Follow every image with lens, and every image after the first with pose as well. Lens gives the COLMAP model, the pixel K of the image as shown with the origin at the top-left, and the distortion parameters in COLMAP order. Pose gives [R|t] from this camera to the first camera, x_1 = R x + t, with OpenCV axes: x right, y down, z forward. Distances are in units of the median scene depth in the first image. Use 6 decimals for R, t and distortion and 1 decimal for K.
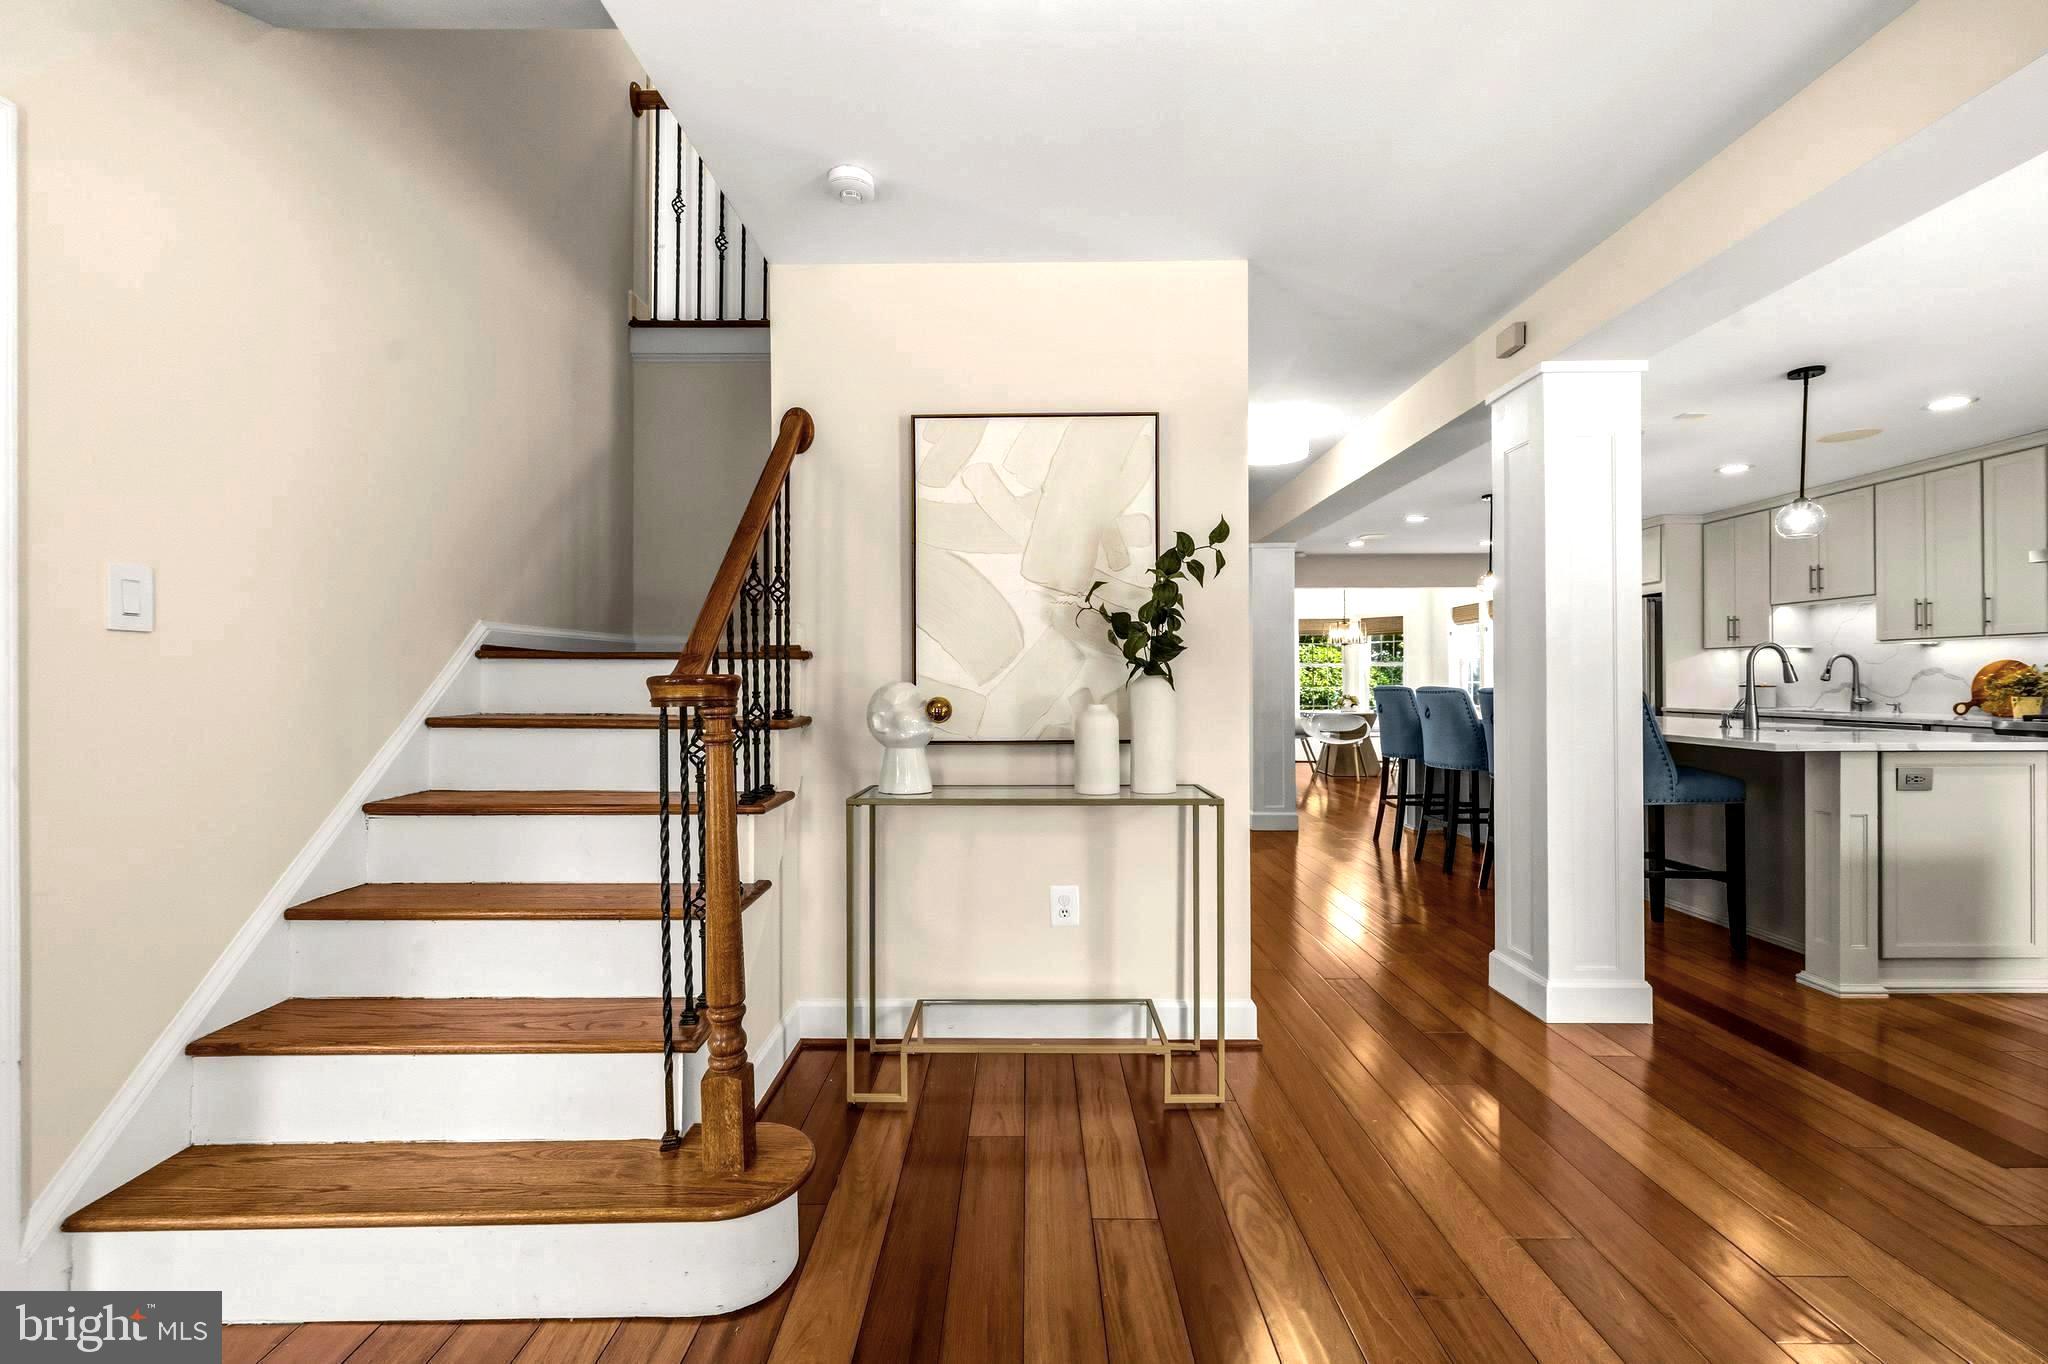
lens RADIAL K [[865.3, 0, 975.9], [0, 865.3, 686.9], [0, 0, 1]] dist [-0.008849, 0.001518]
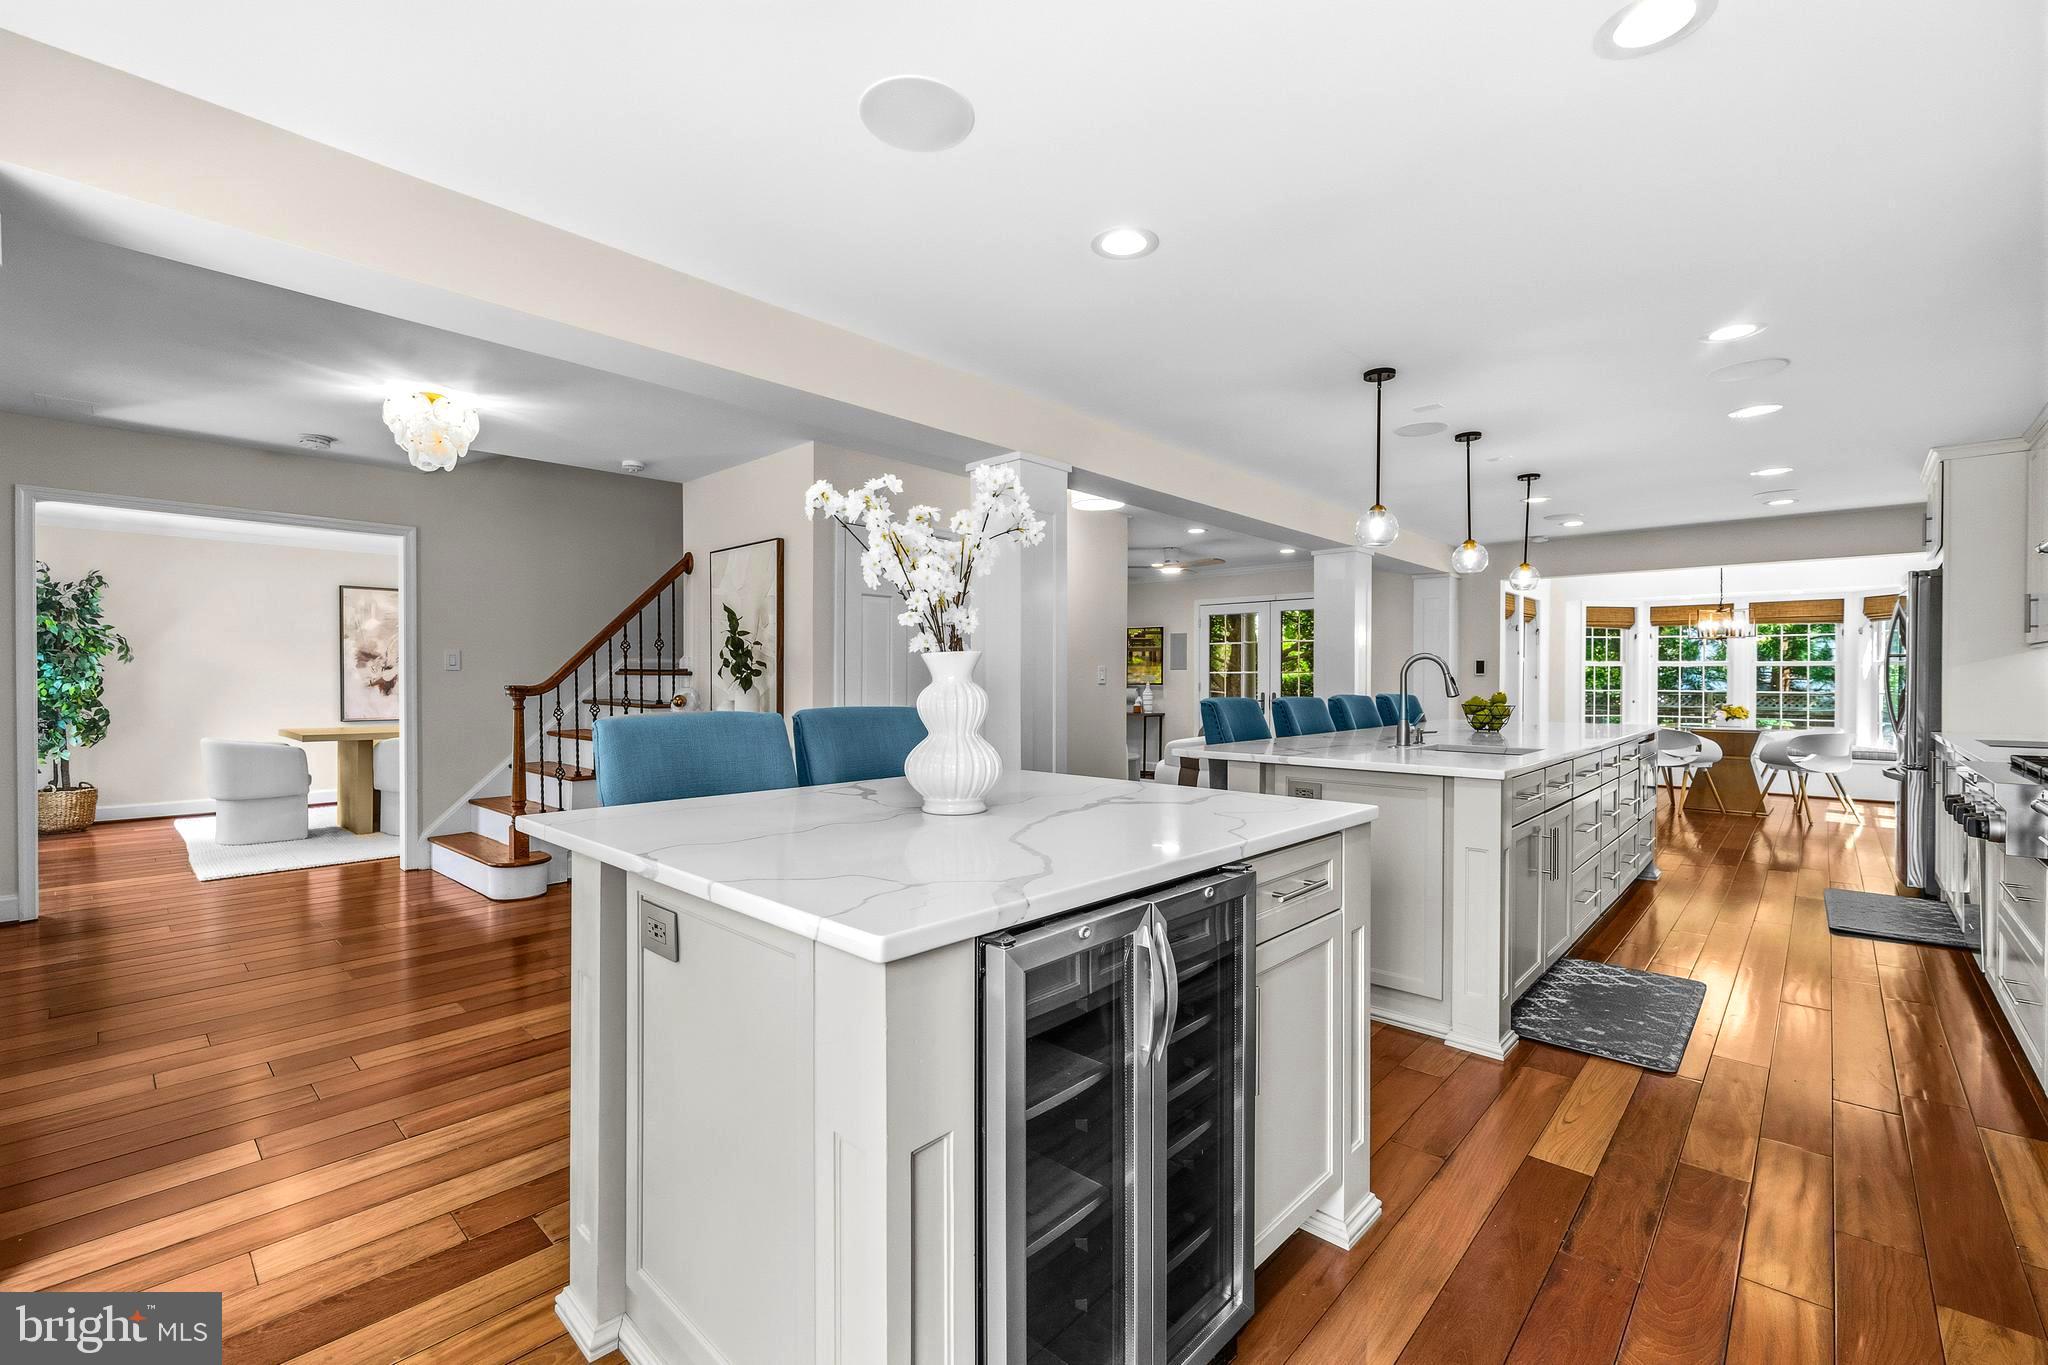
lens RADIAL K [[865.3, 0, 1010.8], [0, 865.3, 681.8], [0, 0, 1]] dist [-0.008849, 0.001518]
pose [[0.732749, 0.007774, -0.680455, 0.944211], [-0.008181, 0.999963, 0.002615, -0.014430], [0.680450, 0.003650, 0.732785, 0.008512]]
